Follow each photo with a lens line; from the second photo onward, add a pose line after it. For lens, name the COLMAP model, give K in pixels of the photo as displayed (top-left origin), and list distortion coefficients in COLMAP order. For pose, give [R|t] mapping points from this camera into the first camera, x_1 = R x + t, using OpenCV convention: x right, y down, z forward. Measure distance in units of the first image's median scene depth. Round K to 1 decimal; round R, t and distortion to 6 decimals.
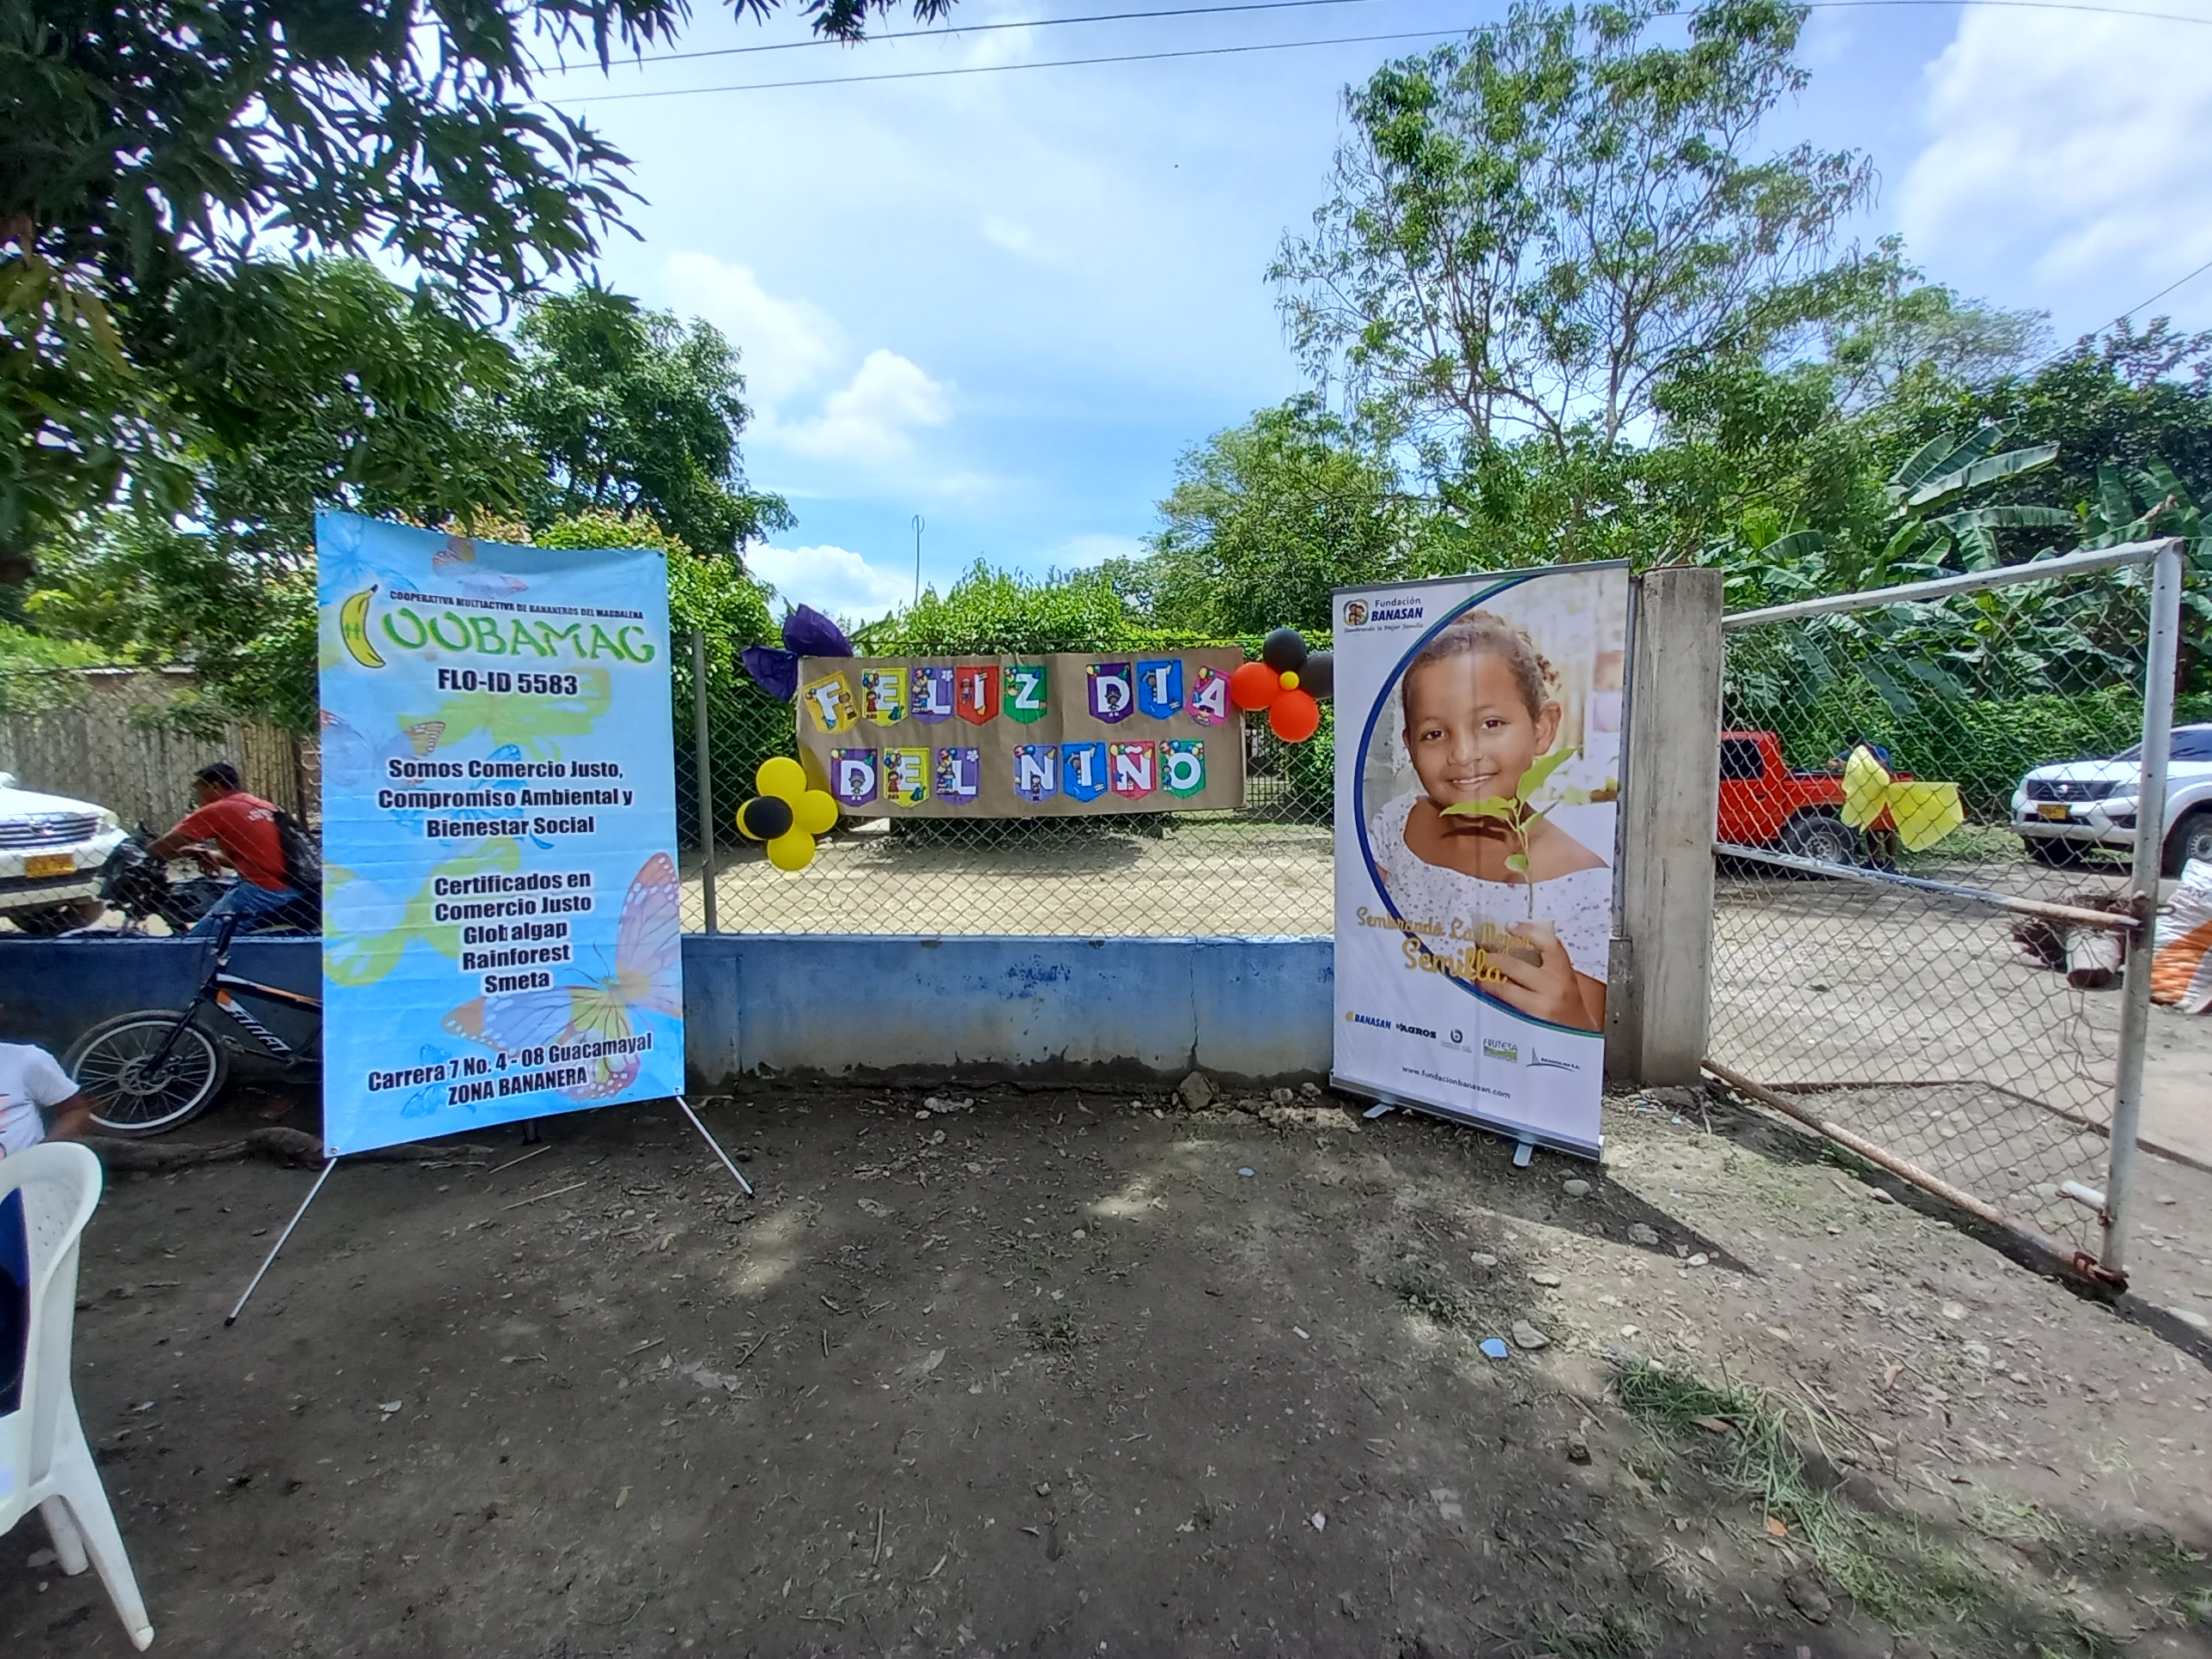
lens RADIAL K [[897.6, 0, 1152.5], [0, 897.6, 813.6], [0, 0, 1]] dist [-0.021583, -0.000045]
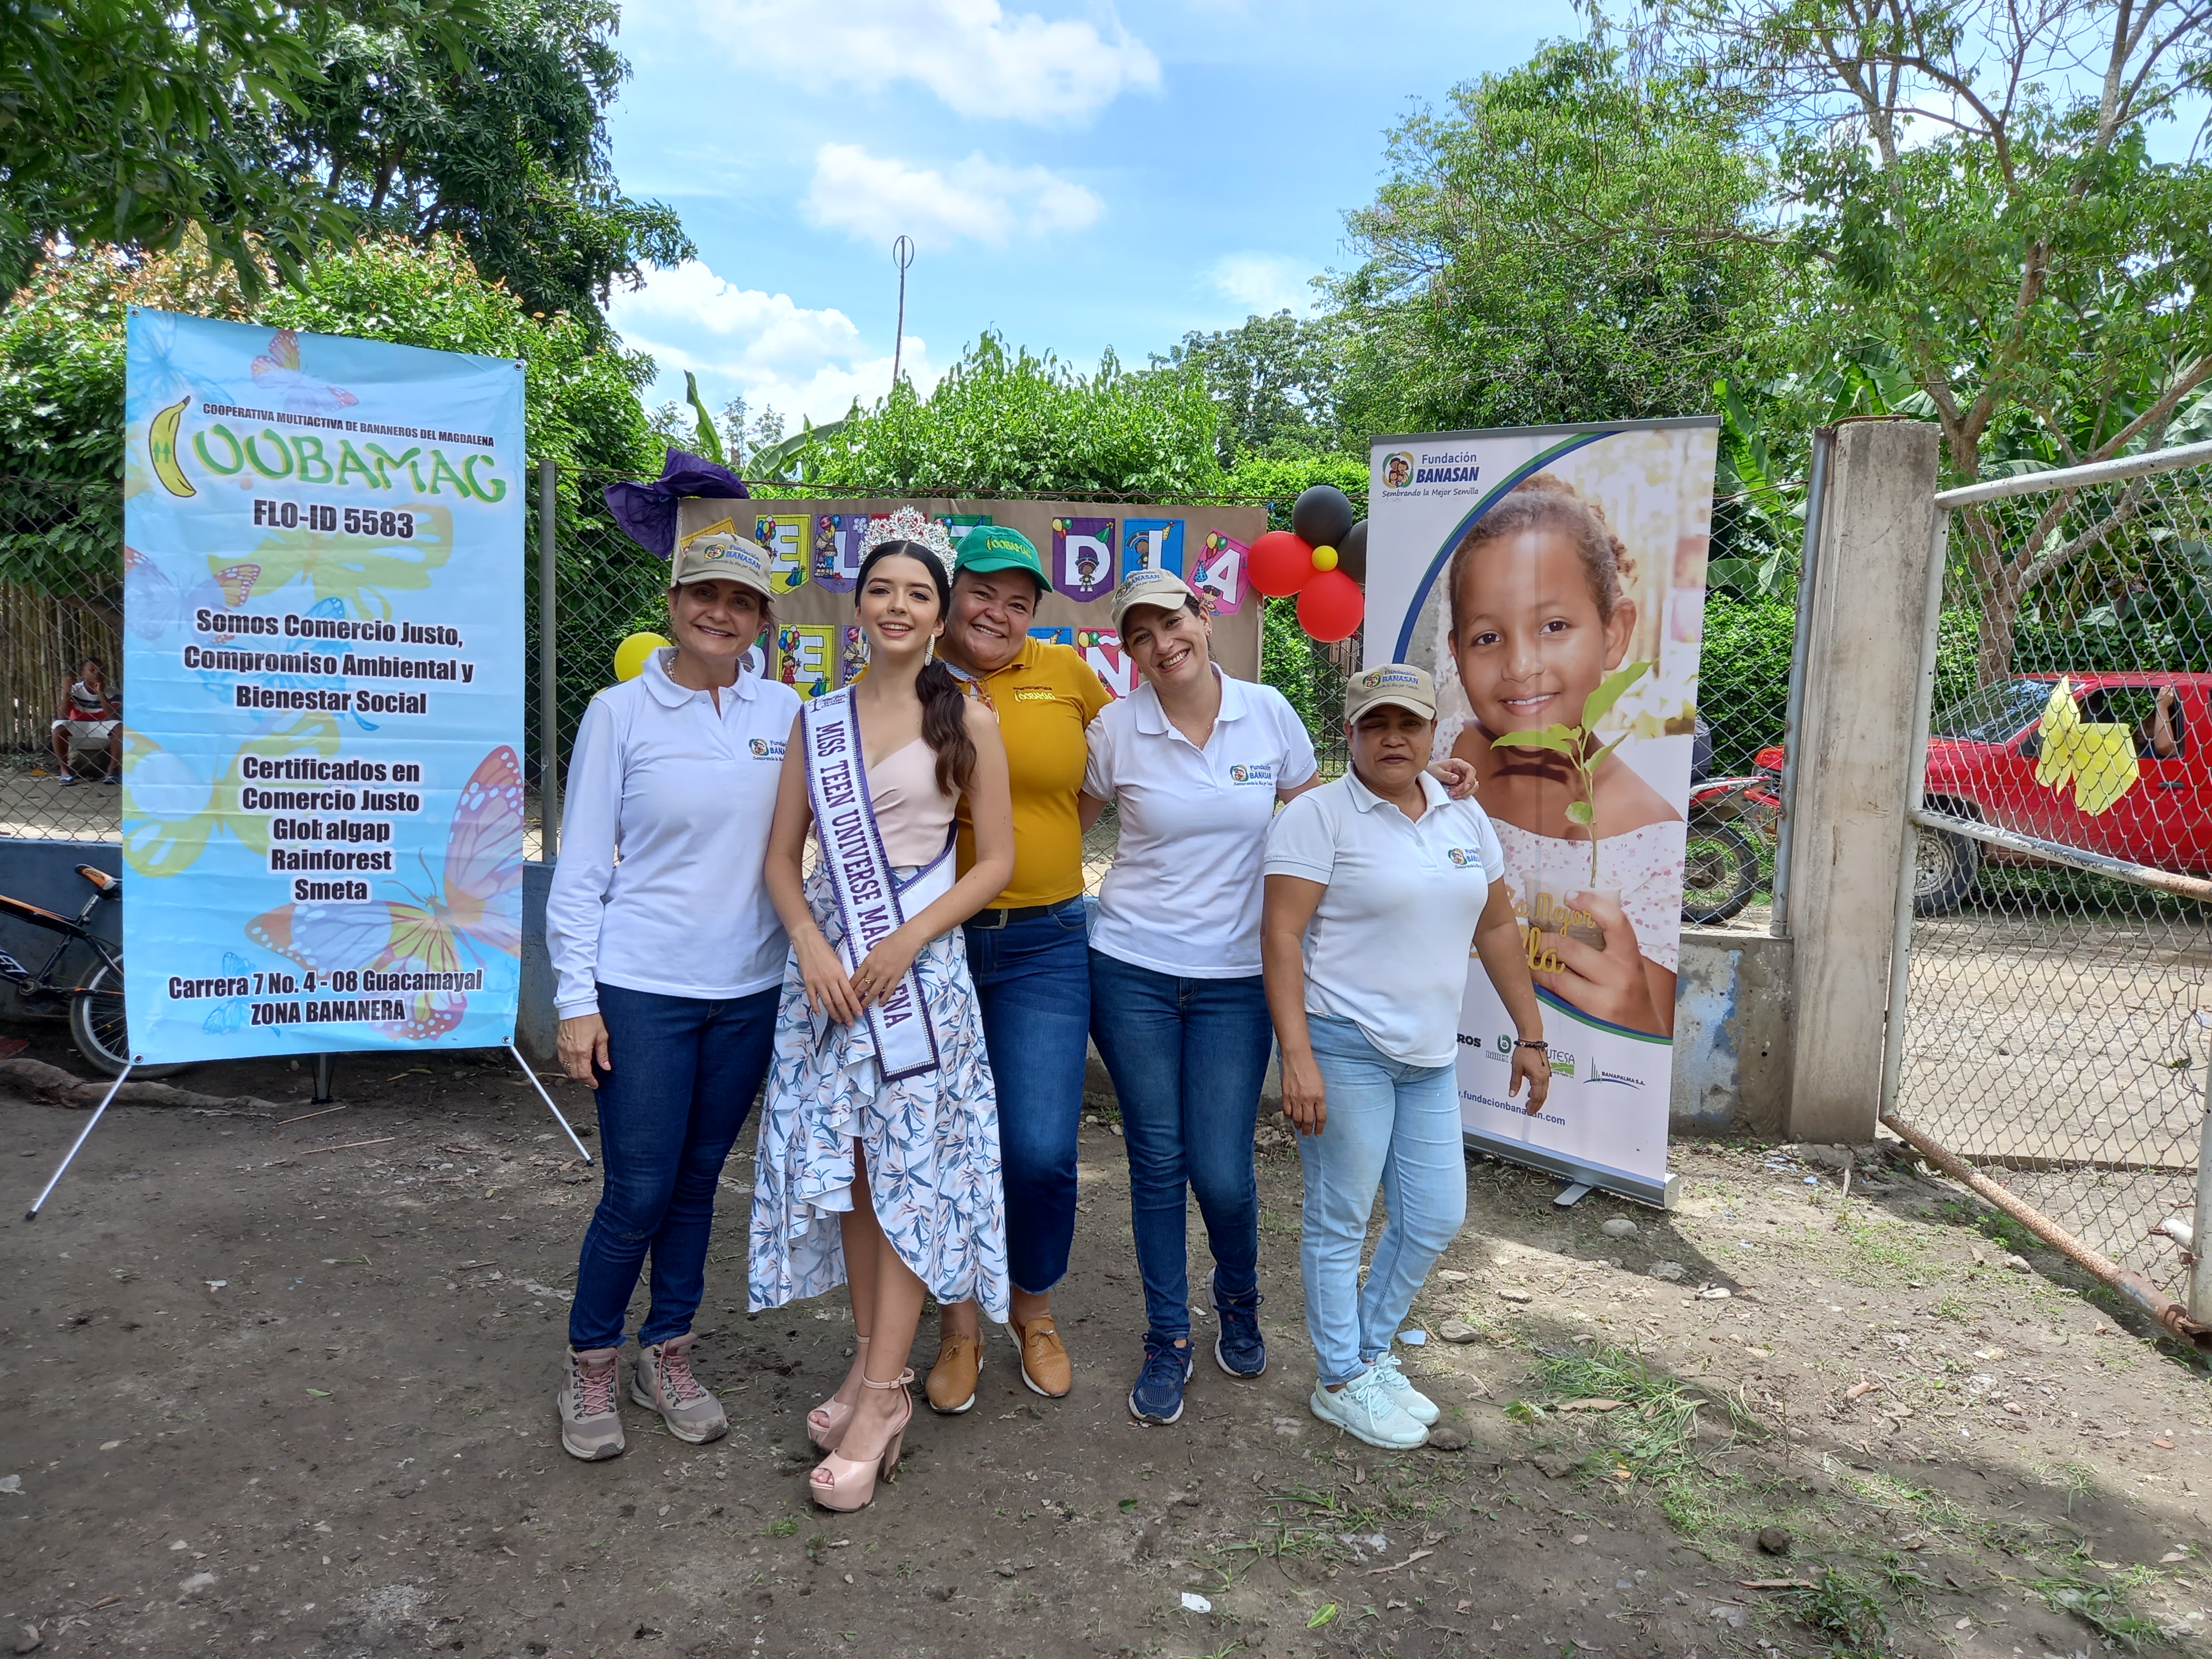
lens RADIAL K [[1611.1, 0, 1106.0], [0, 1611.1, 829.5], [0, 0, 1]] dist [0.004804, -0.036216]
pose [[0.991946, 0.058232, -0.112485, 0.138338], [-0.055057, 0.997998, 0.031127, 0.045419], [0.114072, -0.024683, 0.993166, -0.353299]]
